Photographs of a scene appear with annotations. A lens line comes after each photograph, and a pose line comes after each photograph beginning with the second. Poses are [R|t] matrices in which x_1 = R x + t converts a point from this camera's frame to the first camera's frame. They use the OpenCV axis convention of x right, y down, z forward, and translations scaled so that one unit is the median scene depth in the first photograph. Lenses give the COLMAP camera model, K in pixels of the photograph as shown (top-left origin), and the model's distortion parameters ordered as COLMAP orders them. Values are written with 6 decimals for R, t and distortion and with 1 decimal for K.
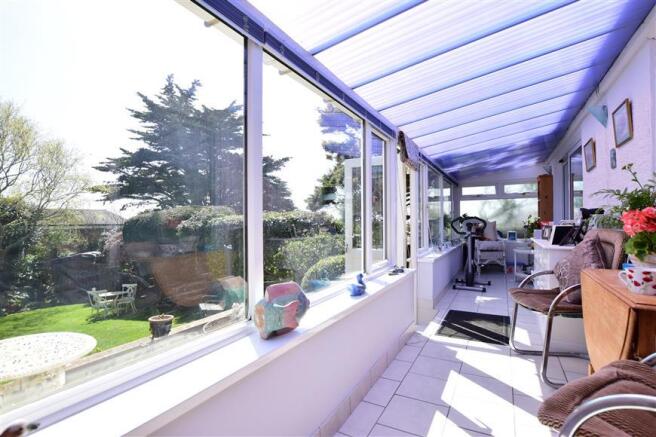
lens RADIAL K [[324.0, 0, 329.8], [0, 324.0, 219.5], [0, 0, 1]] dist [-0.011149, -0.000569]
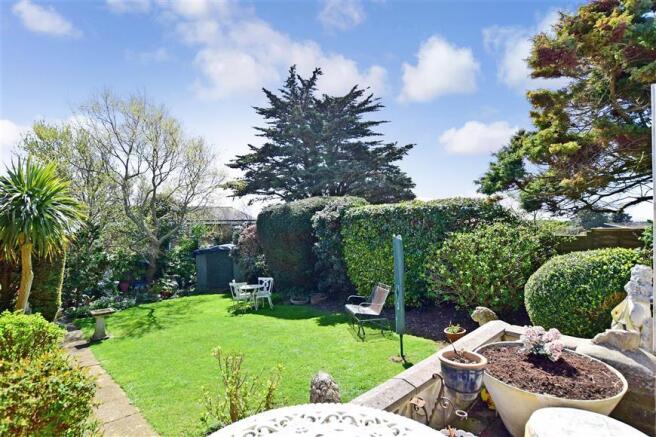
lens RADIAL K [[336.5, 0, 327.3], [0, 336.5, 218.6], [0, 0, 1]] dist [-0.001217, 0.000068]
pose [[0.950566, -0.001998, -0.310515, -0.078895], [0.002577, 0.999996, 0.001456, 0.013599], [0.310511, -0.002184, 0.950567, 0.060057]]
